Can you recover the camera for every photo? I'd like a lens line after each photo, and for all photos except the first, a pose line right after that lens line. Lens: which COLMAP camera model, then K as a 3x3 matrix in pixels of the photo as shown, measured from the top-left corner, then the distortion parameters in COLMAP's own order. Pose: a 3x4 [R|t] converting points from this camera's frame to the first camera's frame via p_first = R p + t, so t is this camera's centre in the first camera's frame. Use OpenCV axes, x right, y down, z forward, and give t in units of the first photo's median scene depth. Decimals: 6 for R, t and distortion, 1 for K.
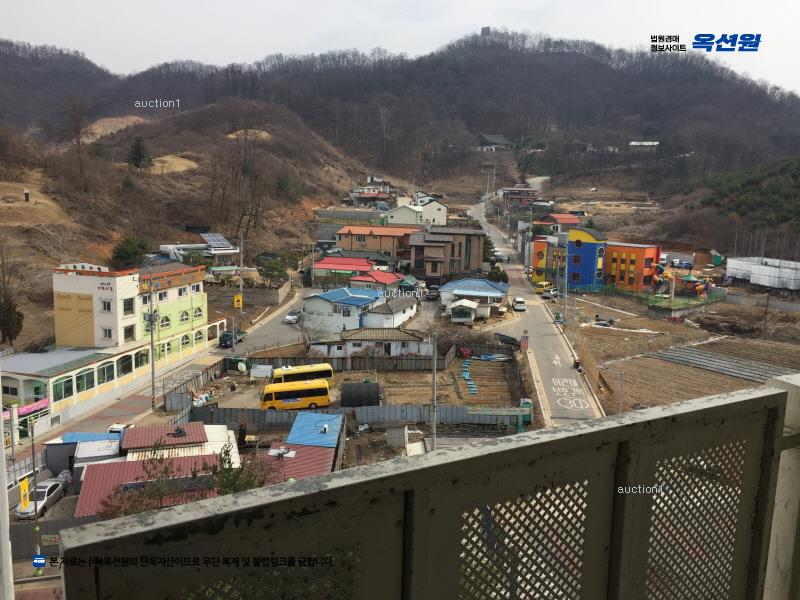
lens RADIAL K [[686.7, 0, 401.5], [0, 686.7, 297.1], [0, 0, 1]] dist [0.080286, -0.103633]
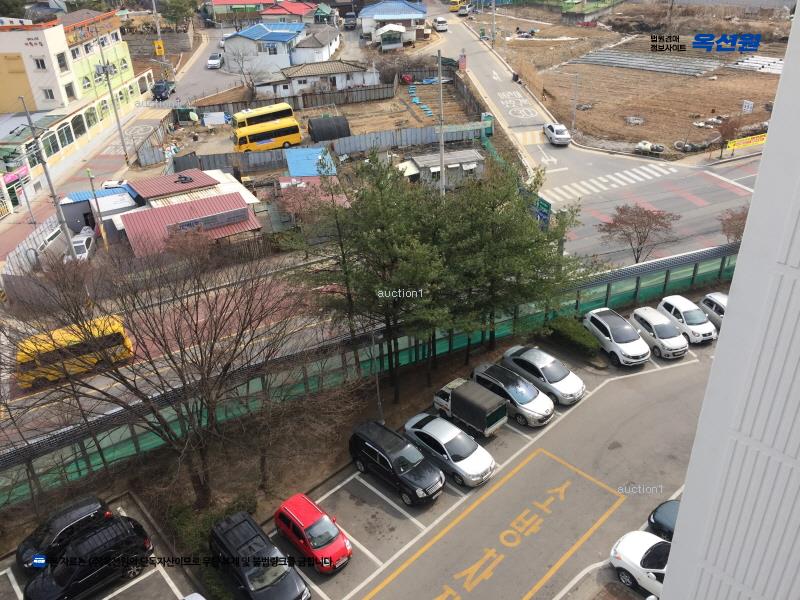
lens RADIAL K [[686.7, 0, 396.2], [0, 686.7, 299.0], [0, 0, 1]] dist [0.080286, -0.103633]
pose [[0.977846, -0.154453, 0.141287, -0.123105], [0.093369, 0.925920, 0.365999, 0.006252], [-0.187351, -0.344698, 0.919828, -0.058151]]
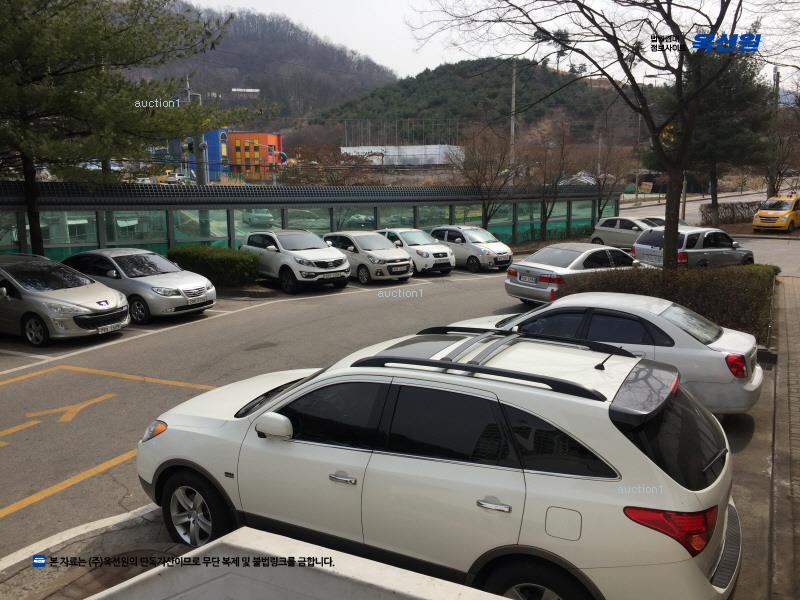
lens RADIAL K [[686.7, 0, 400.5], [0, 686.7, 298.4], [0, 0, 1]] dist [0.080286, -0.103633]
pose [[0.853334, -0.114547, 0.508626, -0.022929], [0.104669, 0.993343, 0.048104, 0.203335], [-0.510750, 0.012189, 0.859643, 0.080700]]
